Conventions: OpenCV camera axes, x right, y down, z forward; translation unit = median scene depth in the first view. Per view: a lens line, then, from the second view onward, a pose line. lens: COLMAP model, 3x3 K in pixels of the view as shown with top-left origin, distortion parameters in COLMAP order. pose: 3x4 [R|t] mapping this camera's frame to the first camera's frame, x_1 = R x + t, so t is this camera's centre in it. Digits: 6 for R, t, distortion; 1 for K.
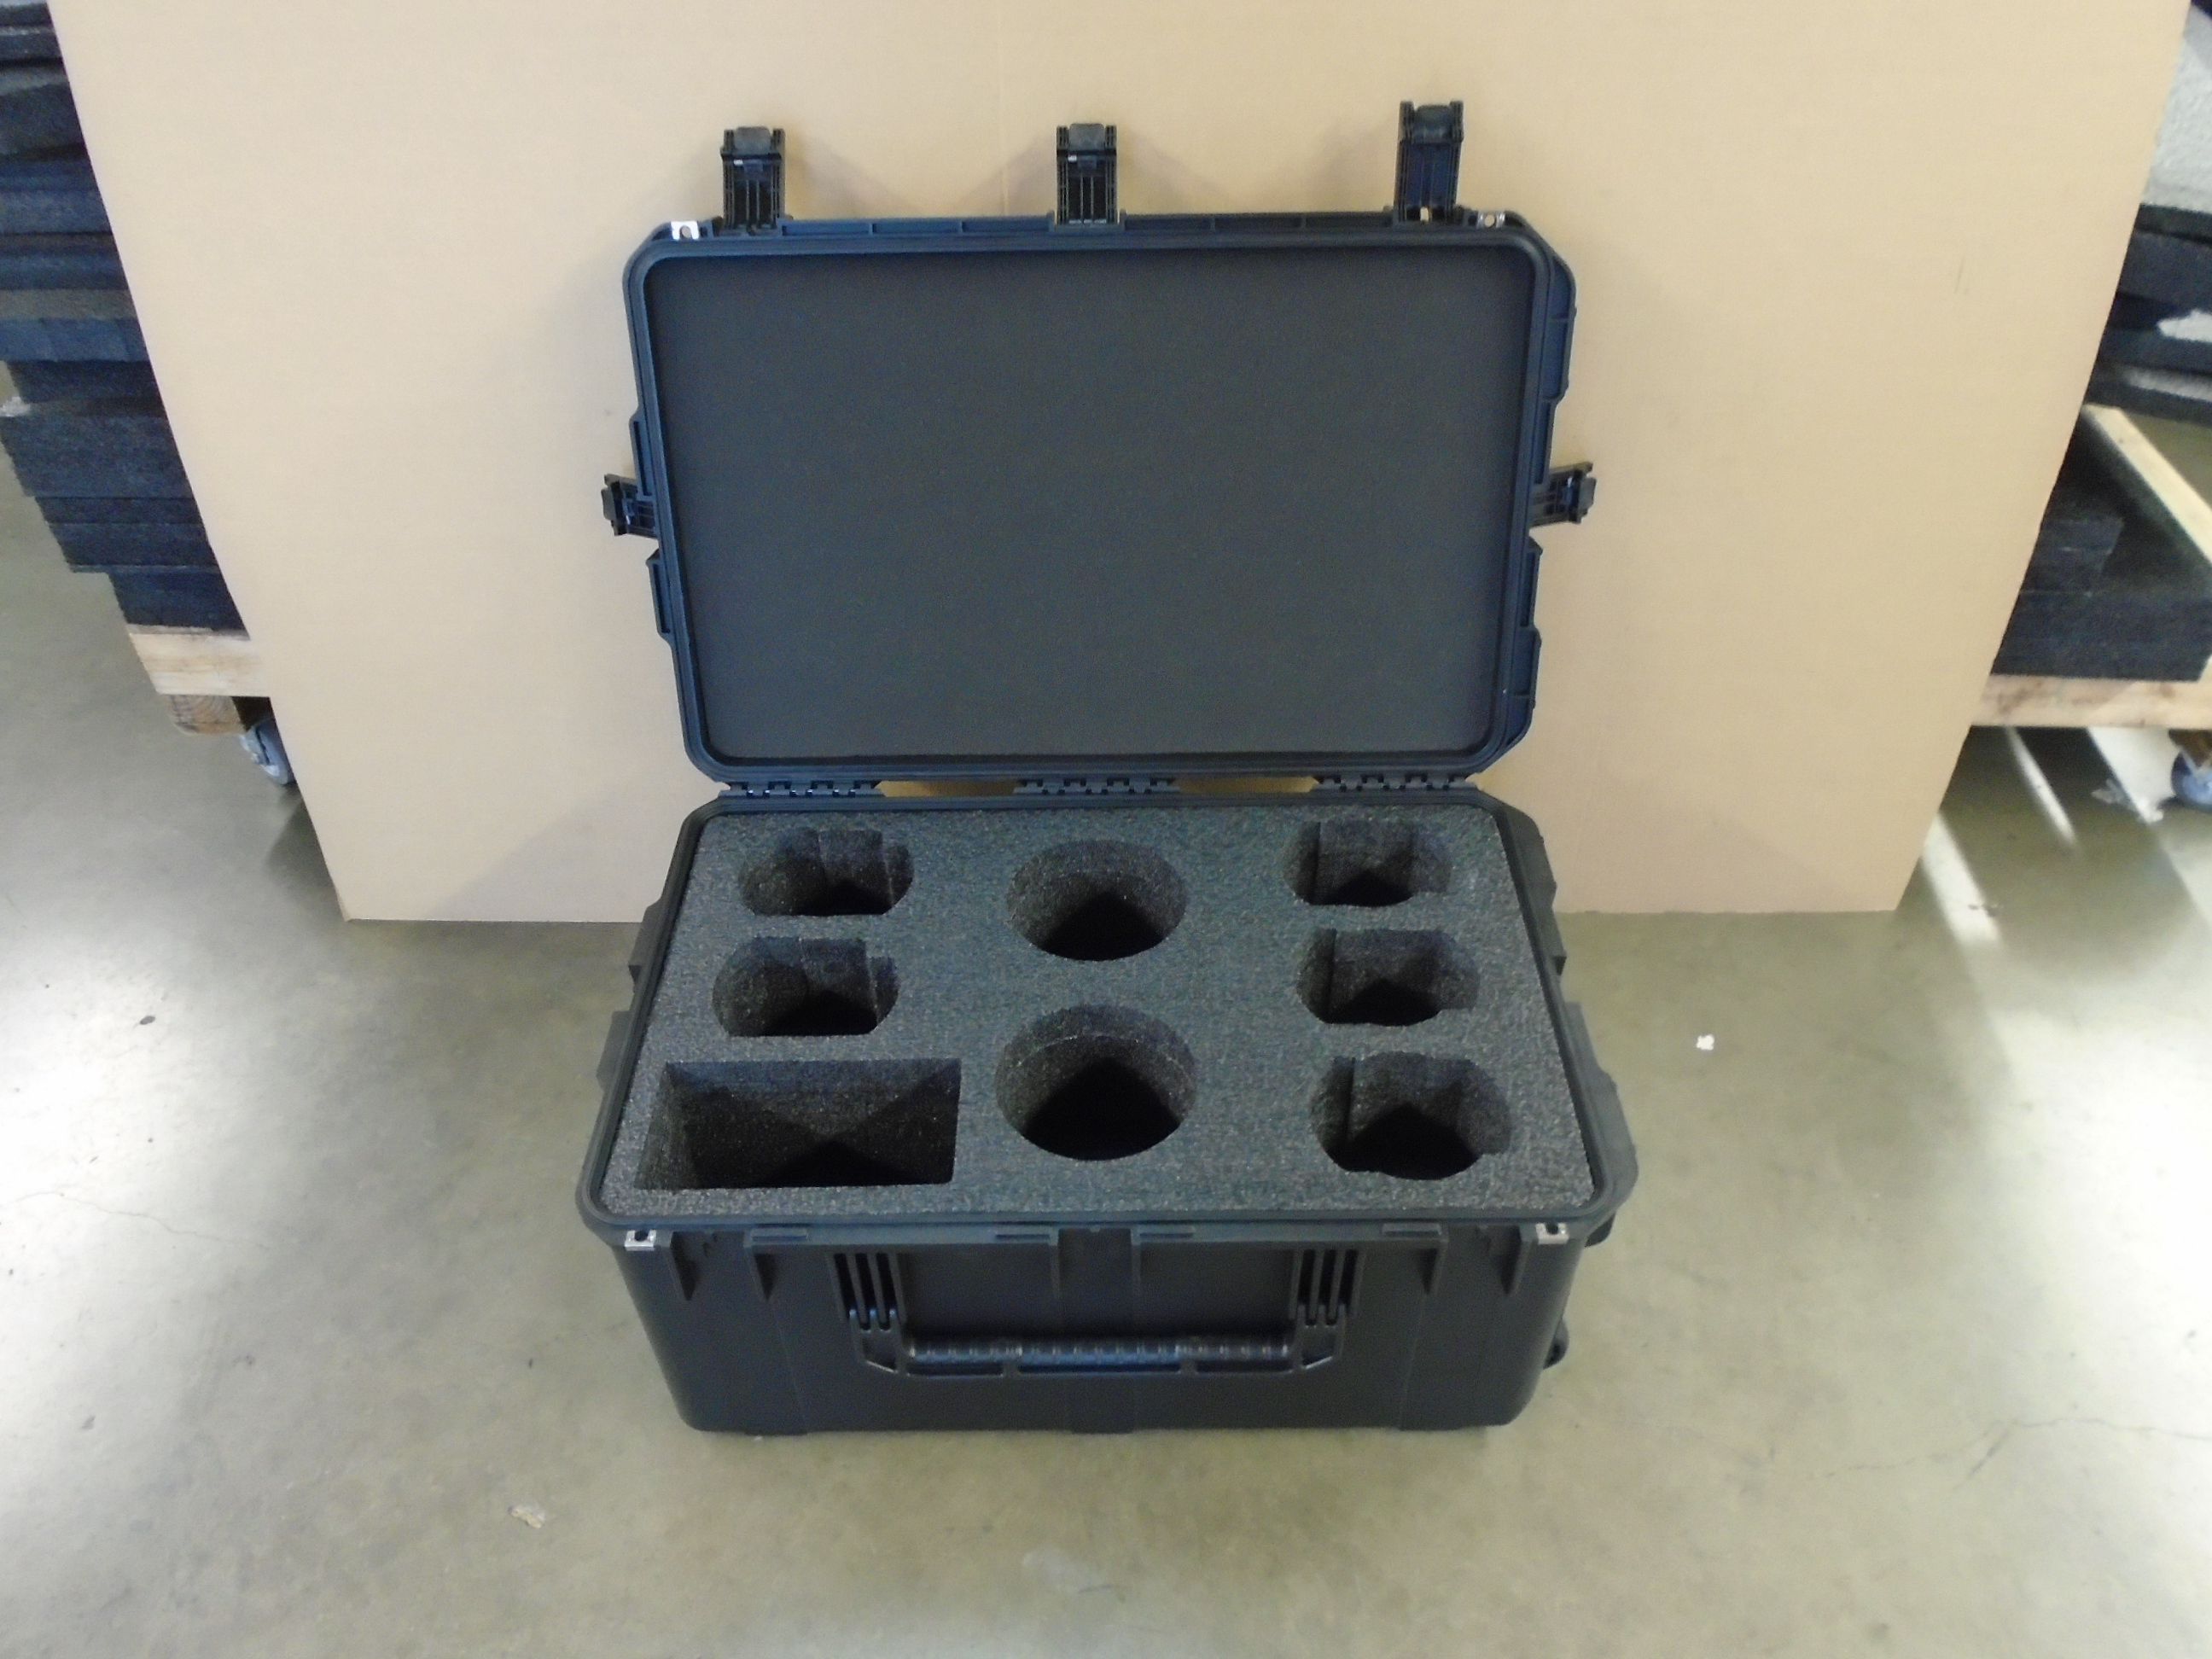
lens RADIAL K [[1707.0, 0, 1097.2], [0, 1707.0, 817.0], [0, 0, 1]] dist [-0.000114, -0.001924]
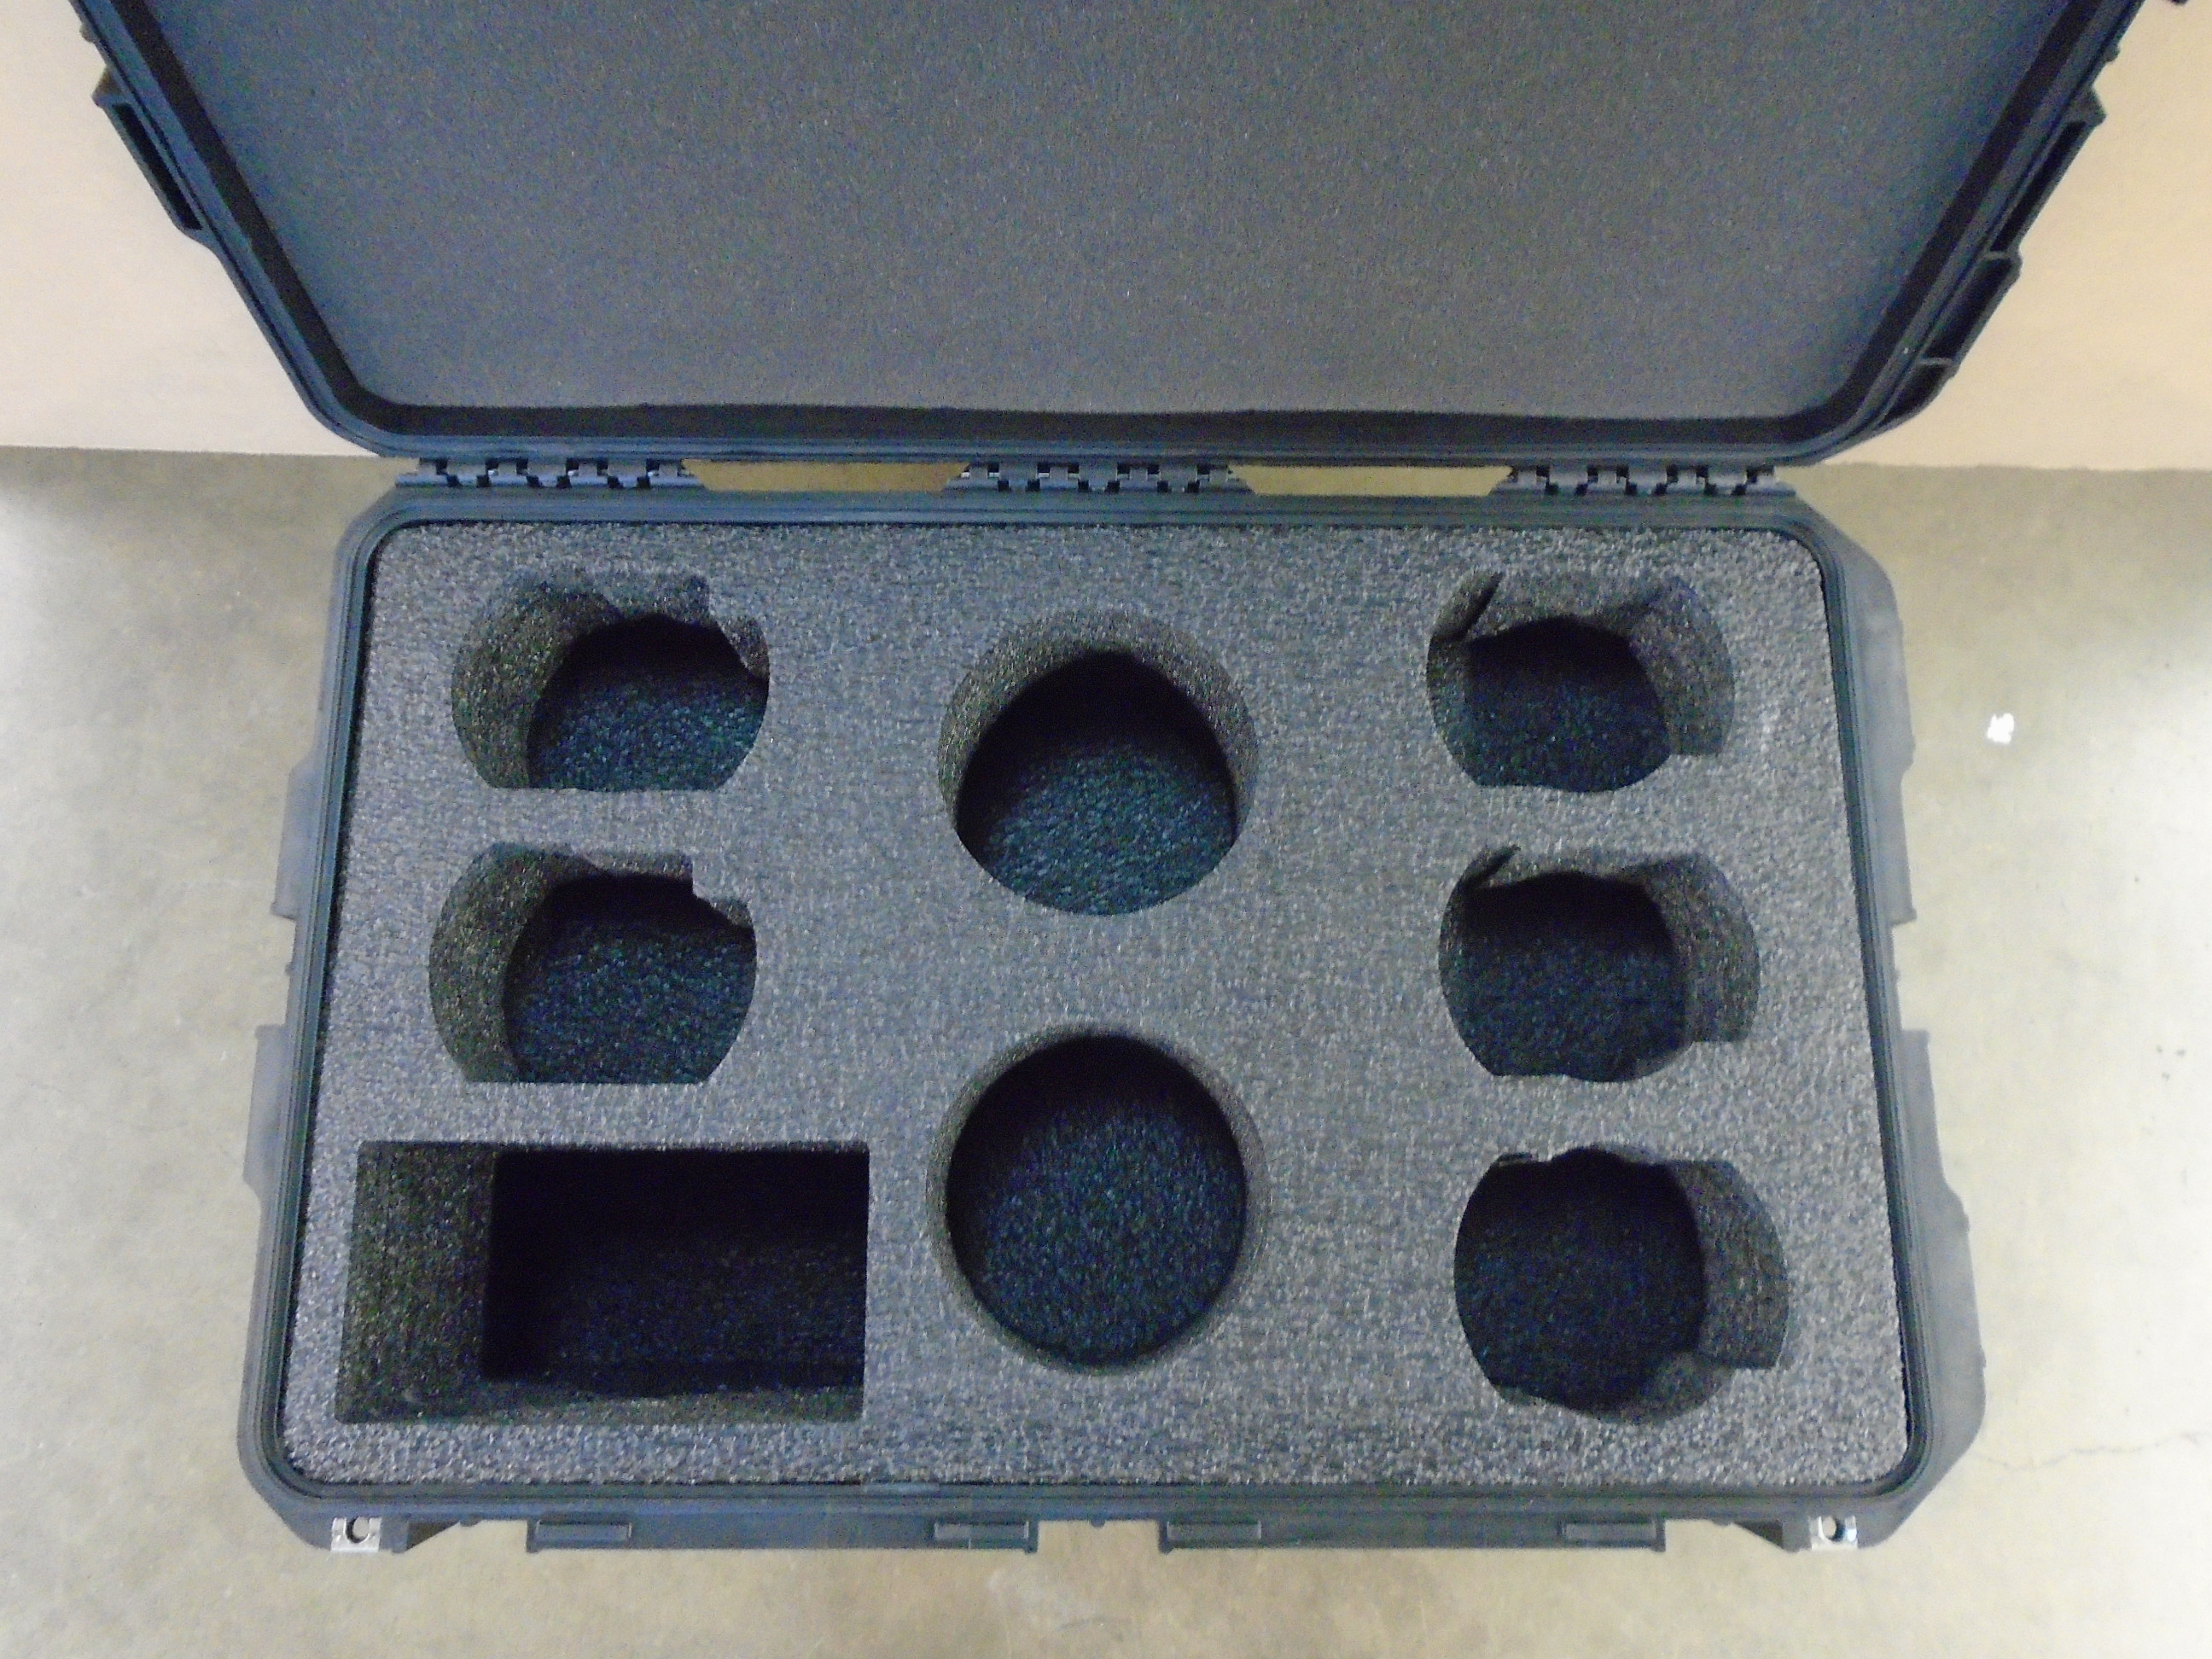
lens RADIAL K [[1707.0, 0, 1097.2], [0, 1707.0, 817.0], [0, 0, 1]] dist [-0.000114, -0.001924]
pose [[0.999609, 0.005085, 0.027498, -0.017601], [-0.020376, 0.805925, 0.591666, -0.291887], [-0.019152, -0.591995, 0.805714, 0.582057]]
